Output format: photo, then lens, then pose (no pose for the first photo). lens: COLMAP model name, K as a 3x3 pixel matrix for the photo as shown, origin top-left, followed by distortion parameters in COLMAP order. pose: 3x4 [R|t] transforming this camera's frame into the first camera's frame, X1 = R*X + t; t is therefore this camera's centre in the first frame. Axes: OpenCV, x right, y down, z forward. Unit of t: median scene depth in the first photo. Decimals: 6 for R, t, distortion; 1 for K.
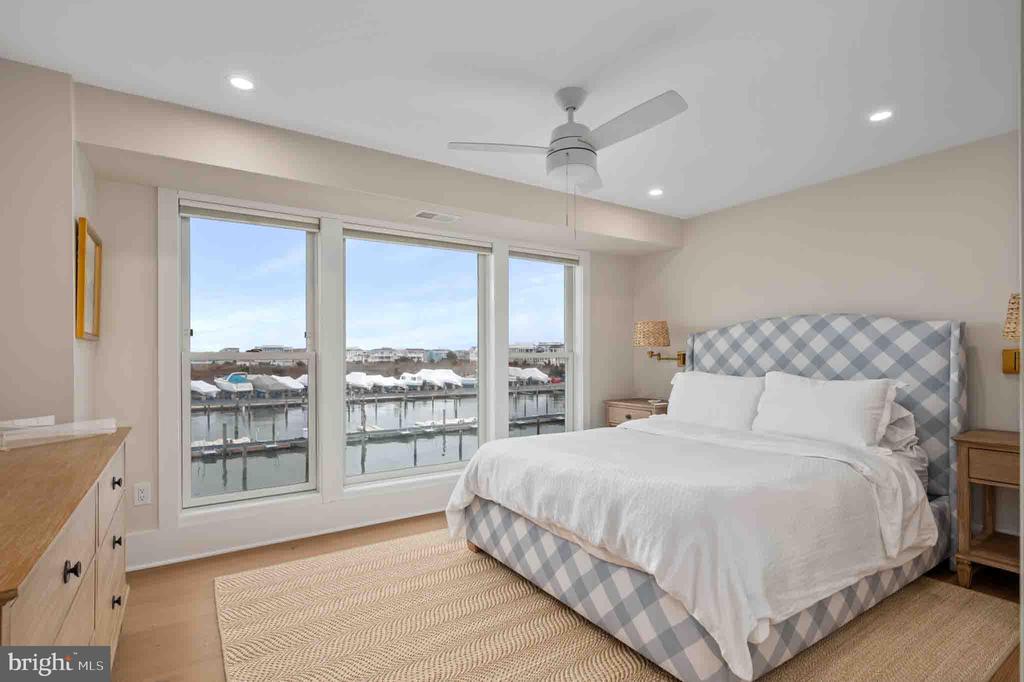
lens RADIAL K [[494.2, 0, 511.0], [0, 494.2, 351.5], [0, 0, 1]] dist [0.000418, 0.000038]
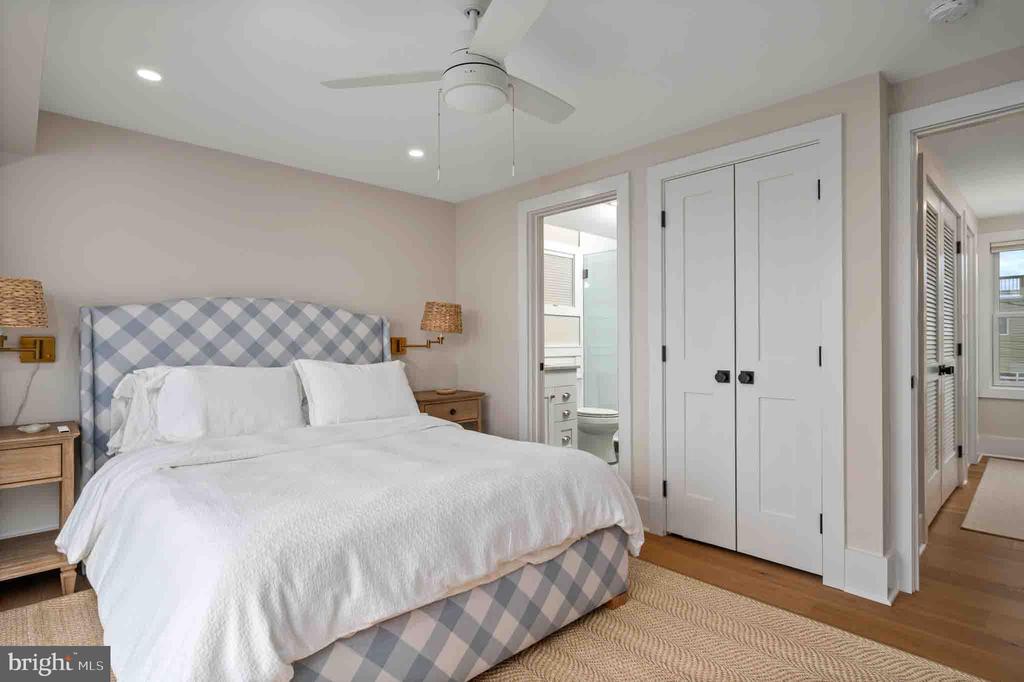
lens RADIAL K [[519.9, 0, 512.0], [0, 519.9, 341.0], [0, 0, 1]] dist [-0.000192, 0.000039]
pose [[-0.182153, 0.004427, 0.983260, -0.380590], [-0.002072, 0.999986, -0.004886, 0.008087], [-0.983268, -0.002927, -0.182141, 0.623789]]
